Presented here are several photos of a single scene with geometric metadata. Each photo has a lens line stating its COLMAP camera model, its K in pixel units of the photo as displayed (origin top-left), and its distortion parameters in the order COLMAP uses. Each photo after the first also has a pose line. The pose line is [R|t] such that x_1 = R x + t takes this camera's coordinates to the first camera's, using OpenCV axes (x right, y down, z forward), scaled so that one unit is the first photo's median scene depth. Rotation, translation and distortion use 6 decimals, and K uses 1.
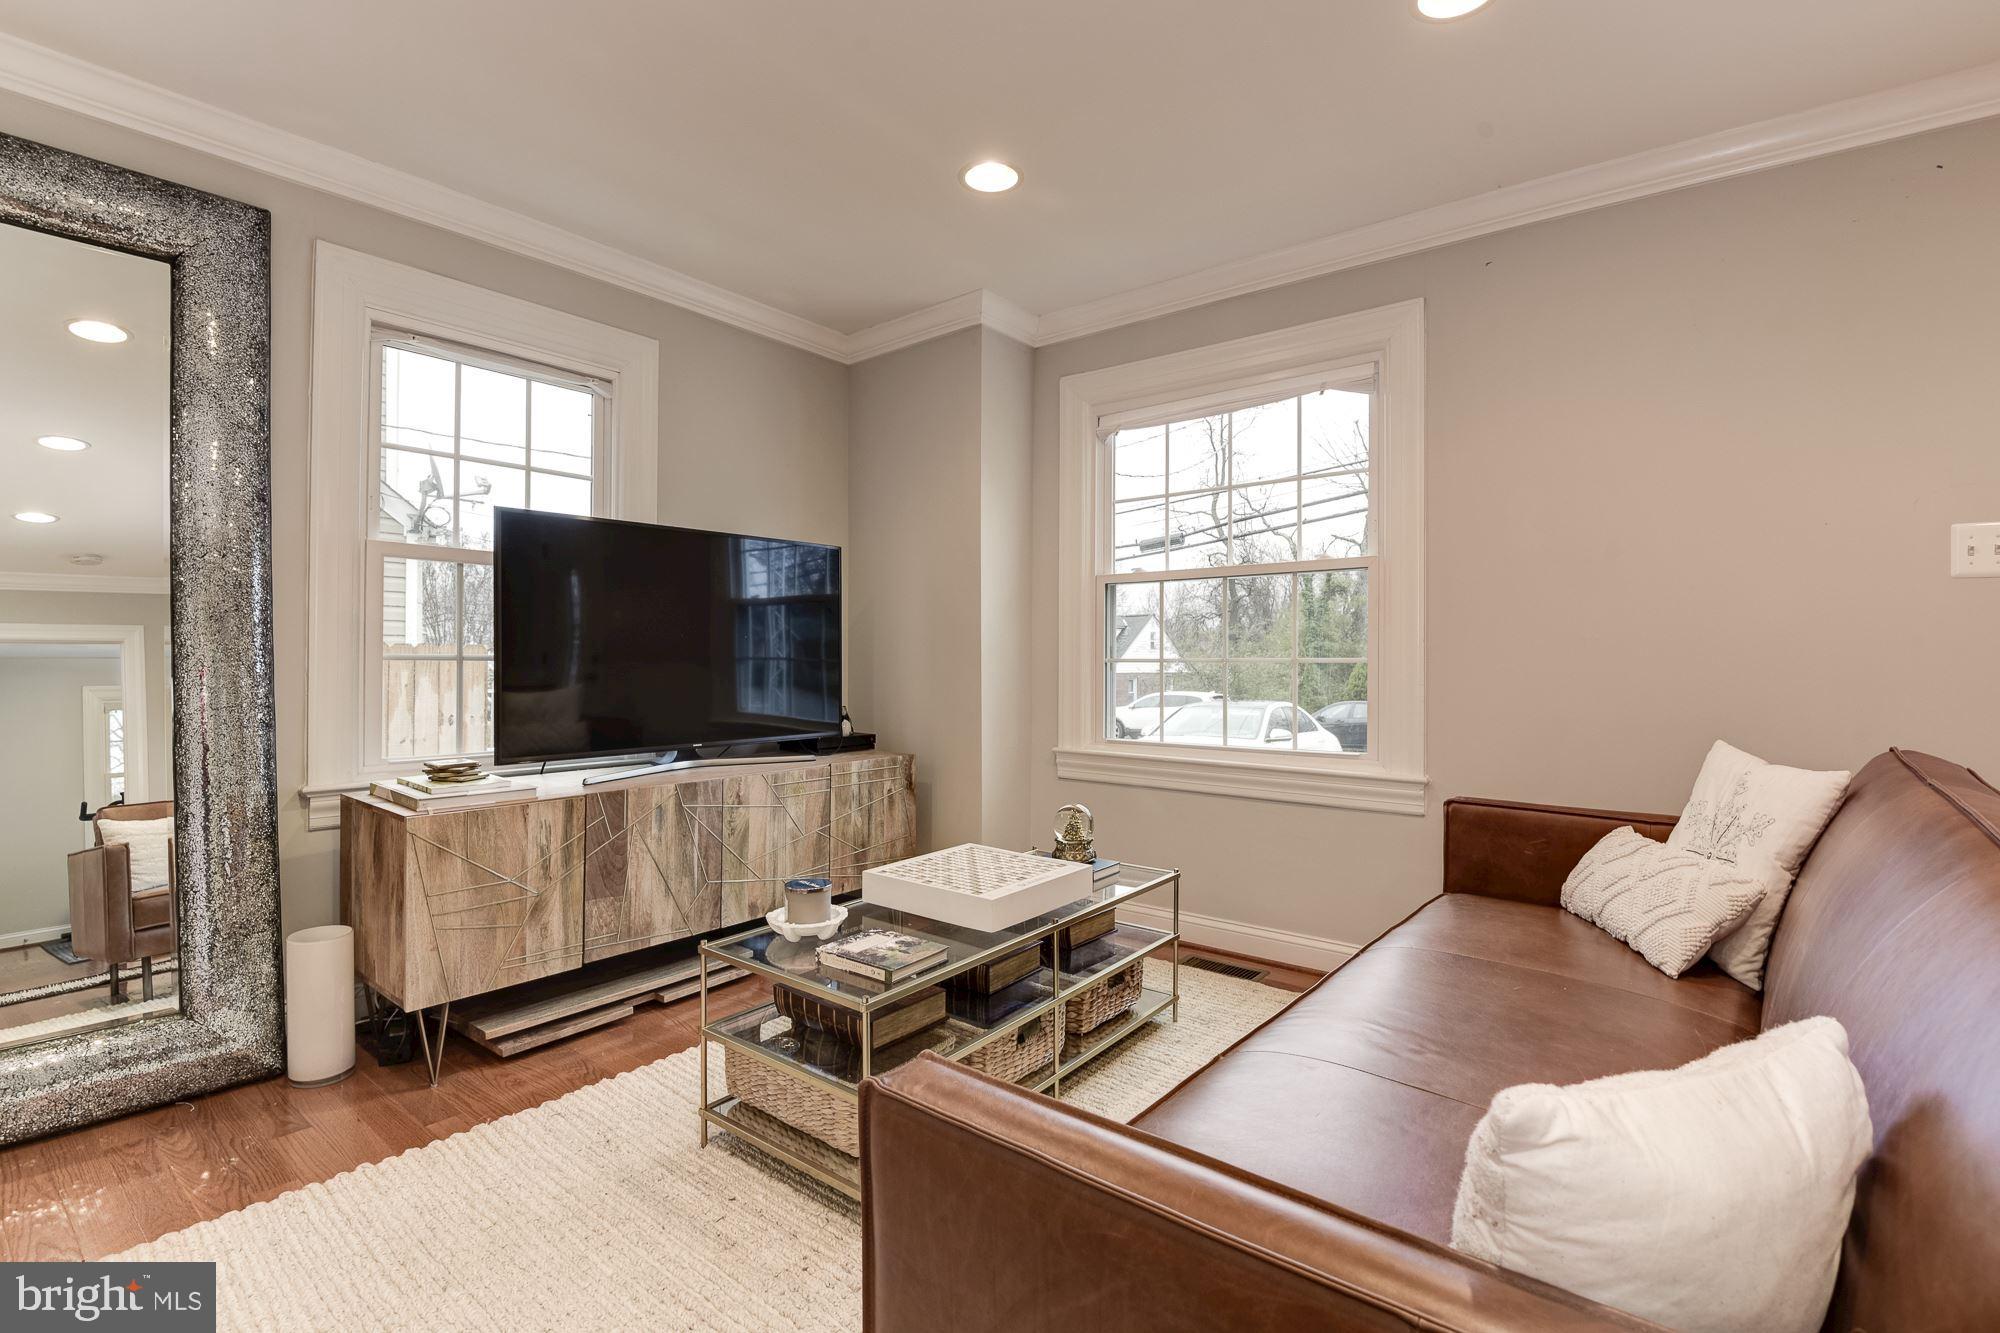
lens RADIAL K [[921.4, 0, 999.7], [0, 921.4, 656.2], [0, 0, 1]] dist [-0.015602, -0.009443]
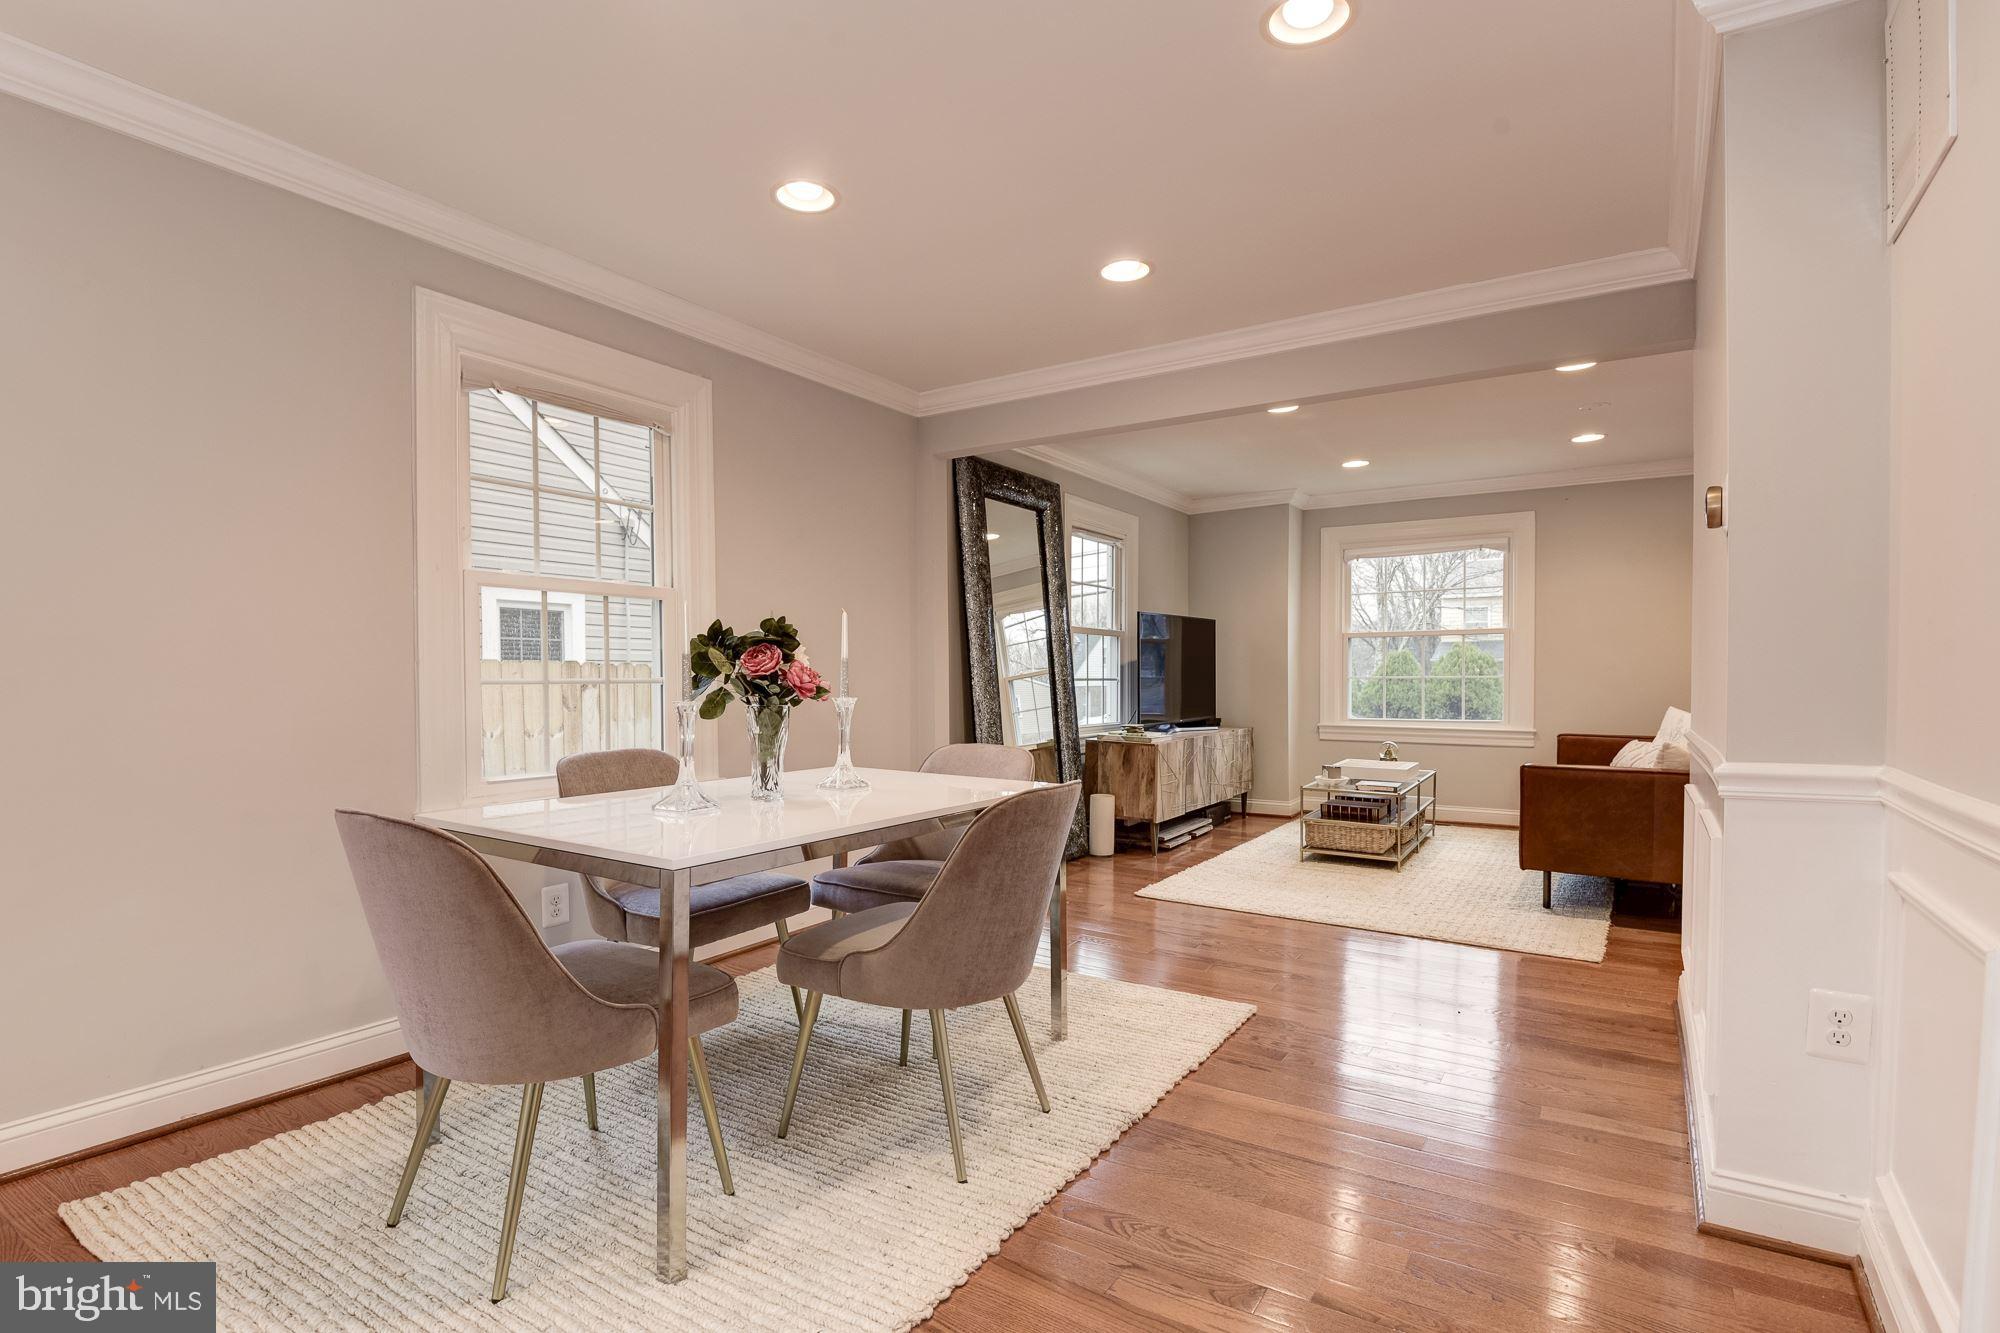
lens RADIAL K [[961.3, 0, 973.4], [0, 961.3, 683.3], [0, 0, 1]] dist [0.029111, -0.021631]
pose [[0.997721, -0.001428, 0.067457, -1.188918], [0.000462, 0.999897, 0.014333, -0.023142], [-0.067470, -0.014269, 0.997619, -1.414287]]
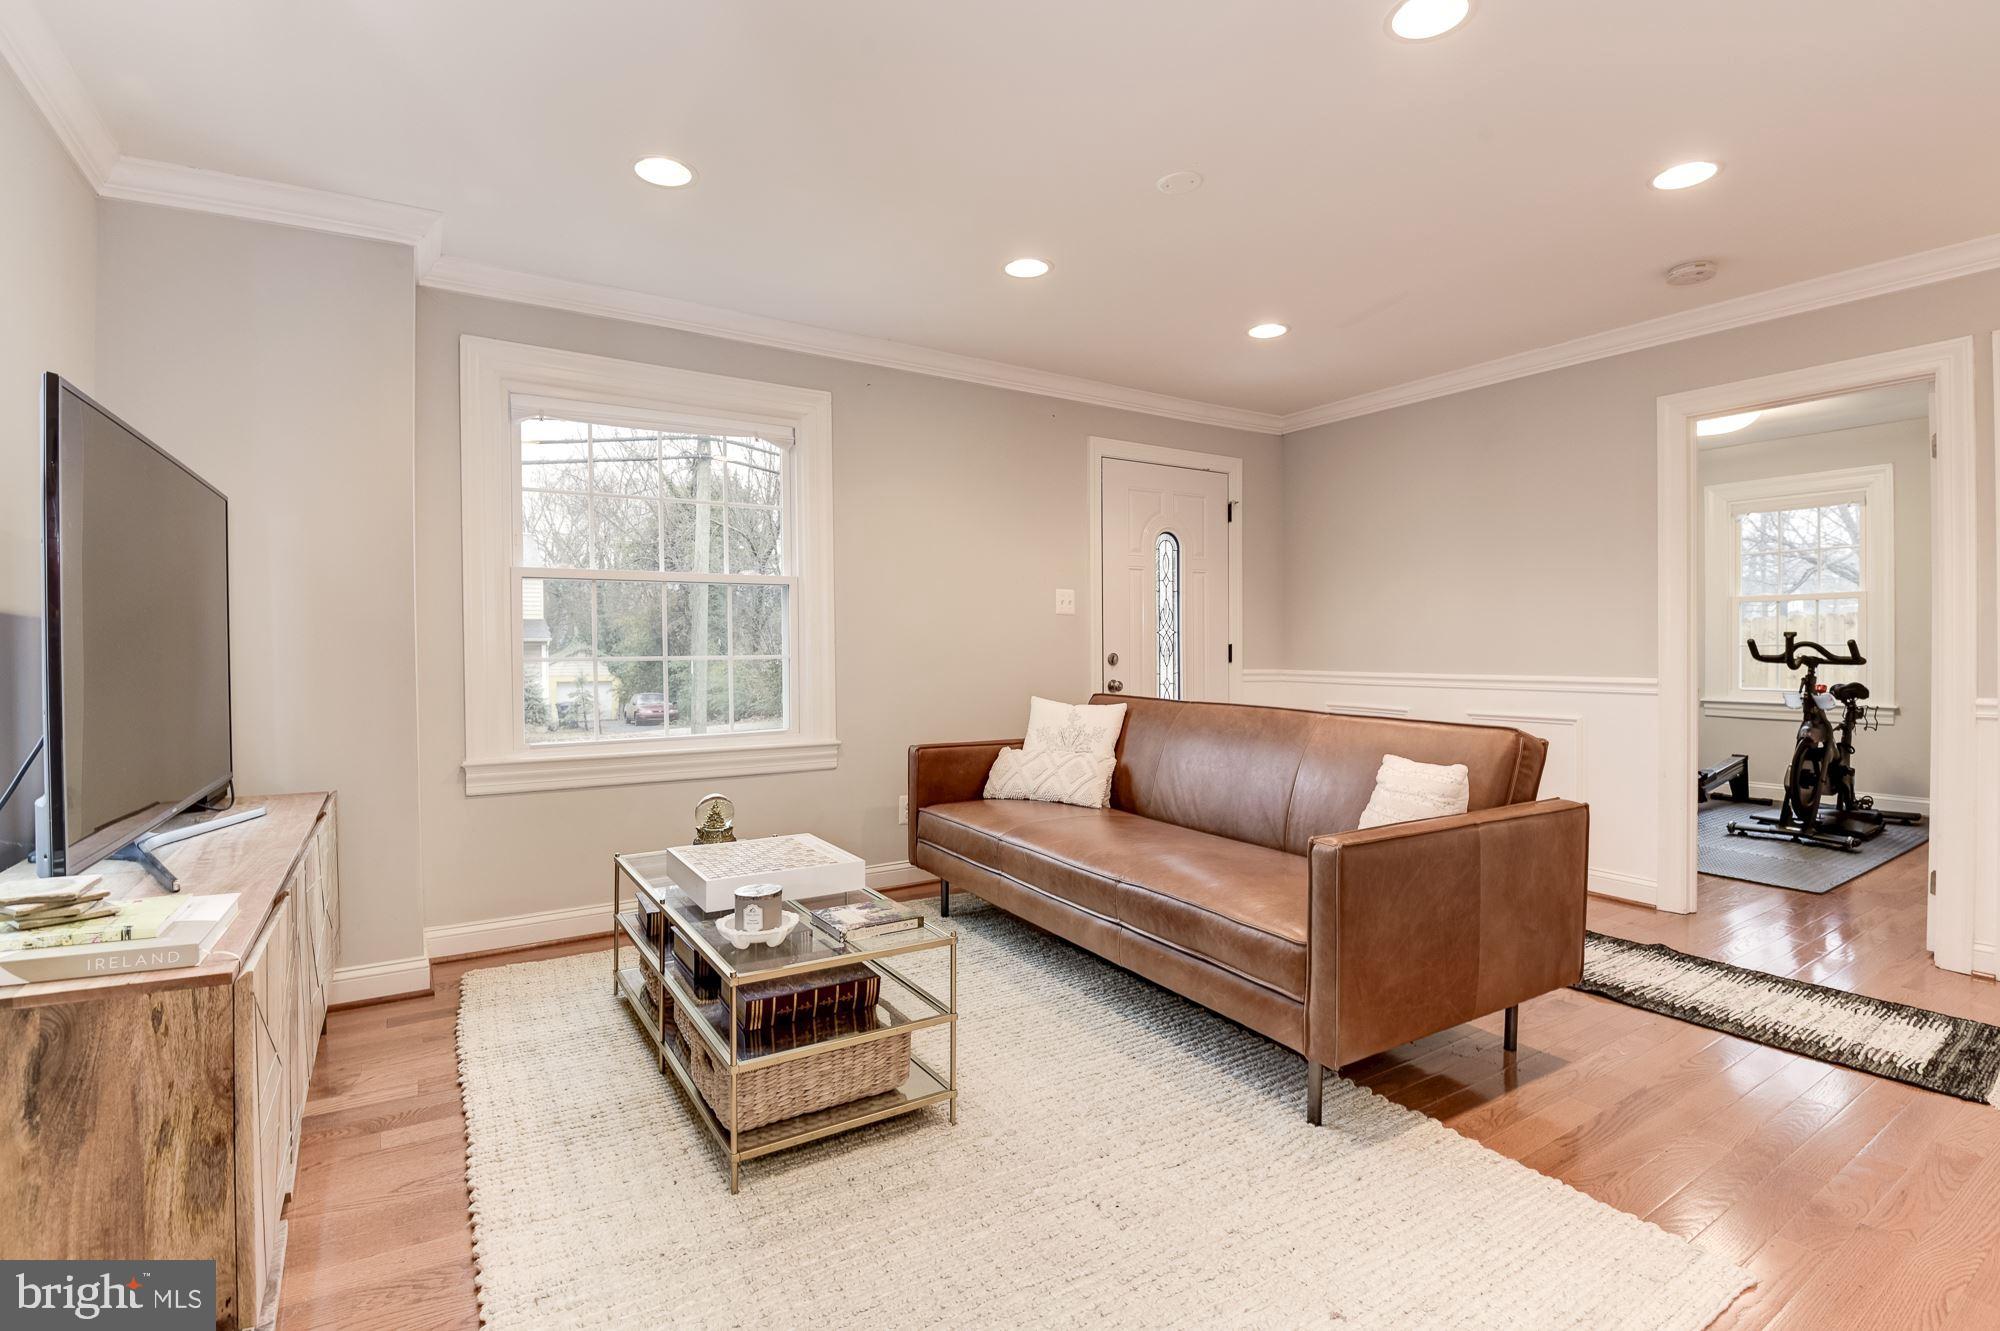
lens RADIAL K [[910.4, 0, 990.4], [0, 910.4, 663.9], [0, 0, 1]] dist [-0.022725, 0.000050]
pose [[0.327664, -0.019907, 0.944585, -0.889783], [0.005135, 0.999801, 0.019289, -0.011413], [-0.944780, -0.001470, 0.327701, 0.379264]]
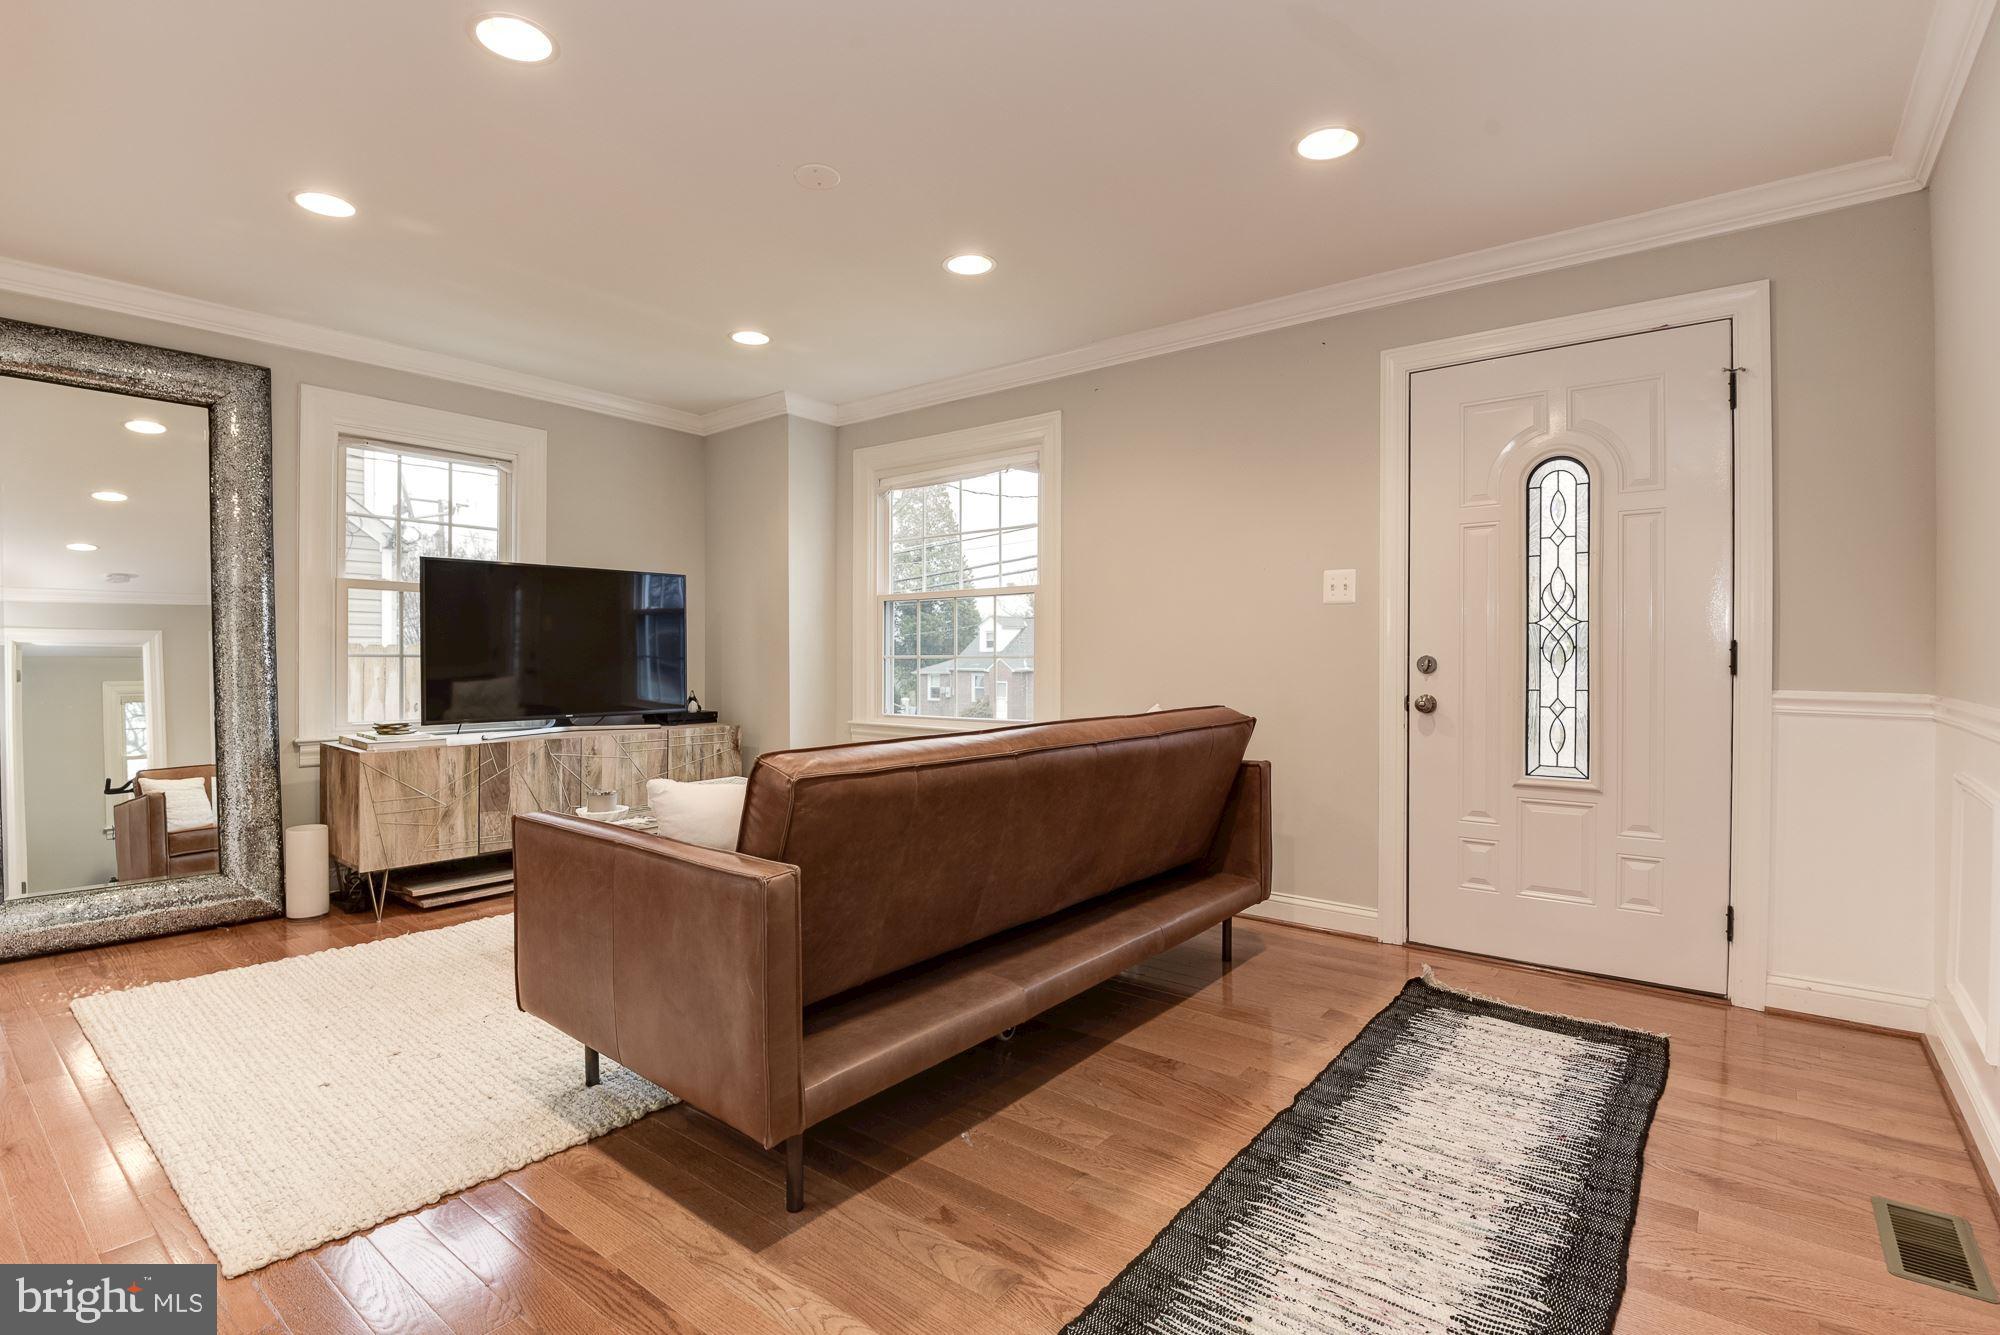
lens RADIAL K [[939.5, 0, 1028.0], [0, 939.5, 663.9], [0, 0, 1]] dist [-0.002663, -0.019802]
pose [[0.999852, -0.001459, 0.017159, 0.458634], [0.001313, 0.999963, 0.008485, 0.003730], [-0.017171, -0.008461, 0.999817, -0.610850]]
